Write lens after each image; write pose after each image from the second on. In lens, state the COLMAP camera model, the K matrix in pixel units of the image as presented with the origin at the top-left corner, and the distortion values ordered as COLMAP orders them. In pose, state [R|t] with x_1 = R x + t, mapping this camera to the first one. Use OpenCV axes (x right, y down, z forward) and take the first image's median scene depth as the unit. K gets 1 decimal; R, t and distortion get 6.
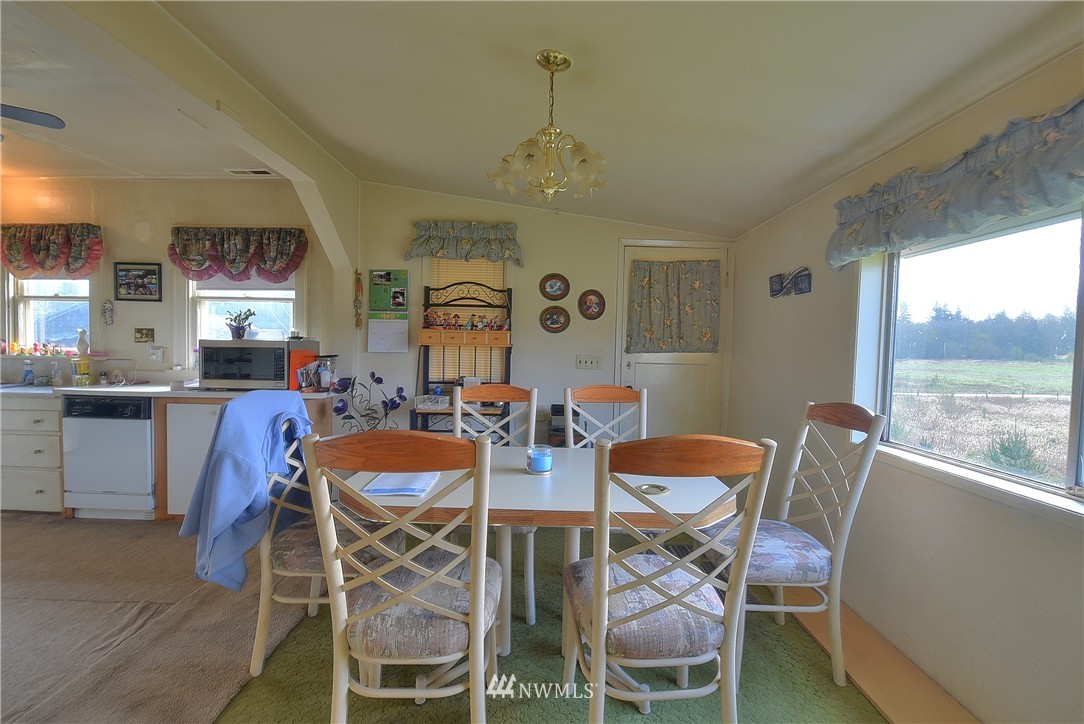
lens RADIAL K [[497.6, 0, 539.3], [0, 497.6, 364.9], [0, 0, 1]] dist [-0.019667, -0.008148]
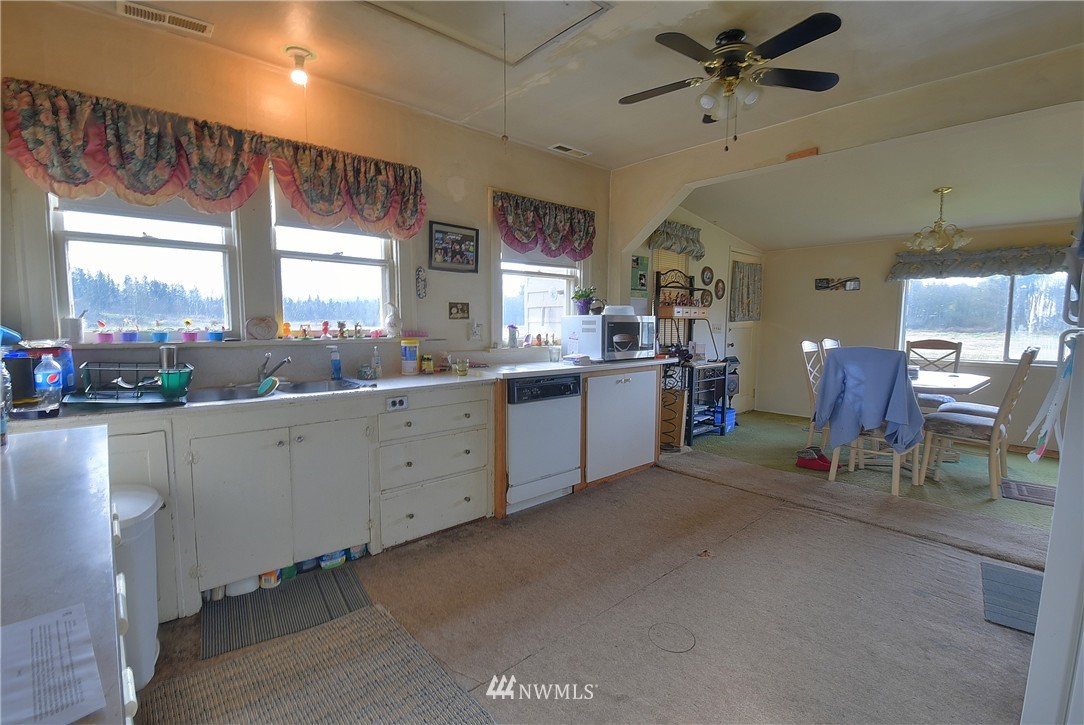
lens RADIAL K [[497.6, 0, 540.6], [0, 497.6, 365.1], [0, 0, 1]] dist [-0.019667, -0.008148]
pose [[0.742521, -0.077011, 0.665381, -1.302590], [0.036172, 0.996529, 0.074973, -0.025369], [-0.668846, -0.031601, 0.742729, 0.250467]]
